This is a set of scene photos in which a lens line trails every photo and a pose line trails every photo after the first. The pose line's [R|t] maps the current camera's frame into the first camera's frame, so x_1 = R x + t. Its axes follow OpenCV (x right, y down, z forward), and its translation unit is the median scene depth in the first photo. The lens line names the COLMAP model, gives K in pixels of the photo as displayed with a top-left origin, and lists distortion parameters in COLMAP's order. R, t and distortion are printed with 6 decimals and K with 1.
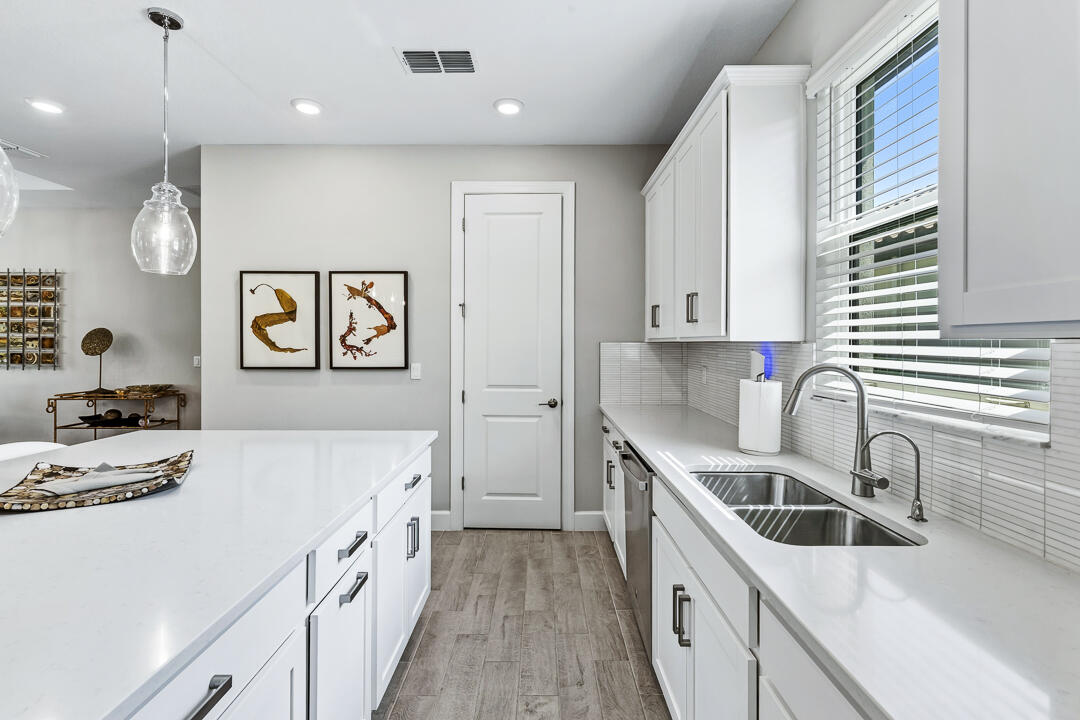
lens RADIAL K [[489.0, 0, 541.5], [0, 489.0, 342.2], [0, 0, 1]] dist [0.003937, -0.000146]
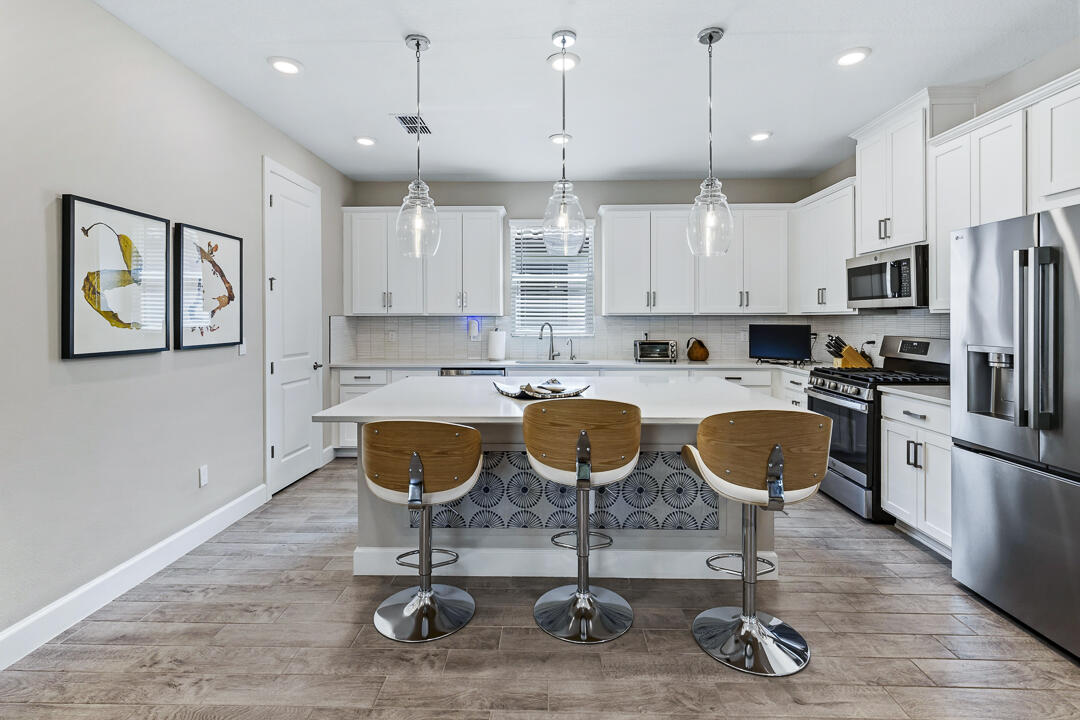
lens RADIAL K [[501.0, 0, 540.3], [0, 501.0, 320.0], [0, 0, 1]] dist [0.002309, -0.000477]
pose [[0.027200, -0.004486, 0.999620, -1.208408], [0.000849, 0.999990, 0.004465, 0.005570], [-0.999630, 0.000727, 0.027203, 0.409743]]
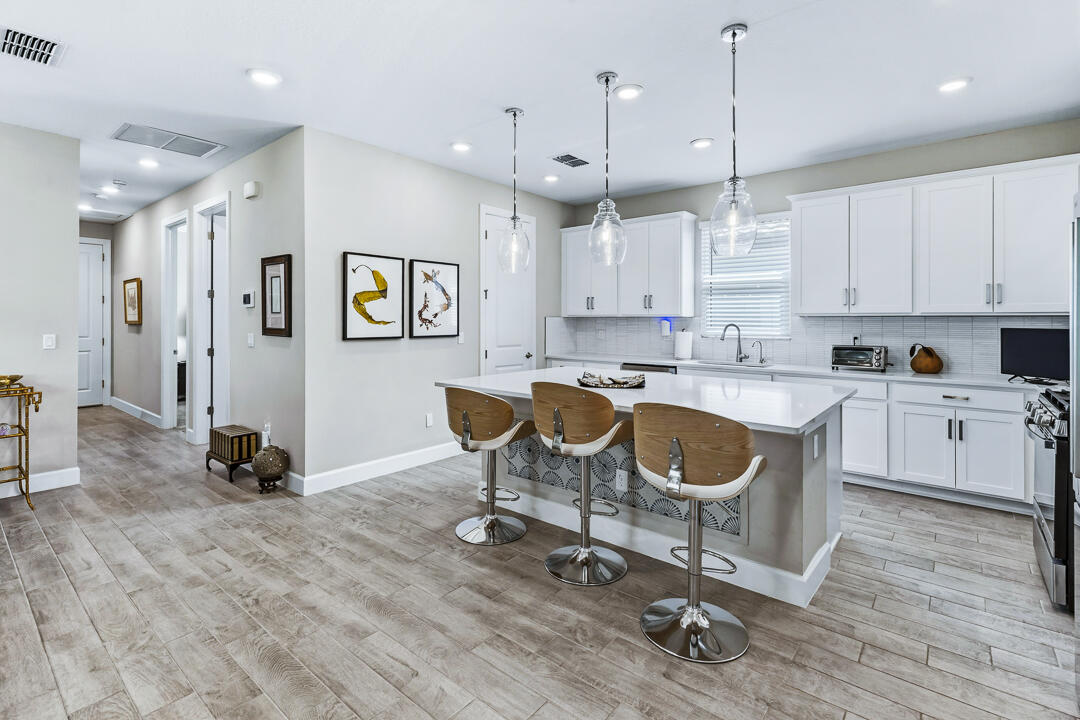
lens RADIAL K [[503.9, 0, 539.3], [0, 503.9, 318.4], [0, 0, 1]] dist [0.002138, -0.000609]
pose [[0.641317, 0.000686, 0.767275, -1.205887], [-0.000793, 1.000000, -0.000231, 0.005809], [-0.767275, -0.000460, 0.641318, -0.069550]]
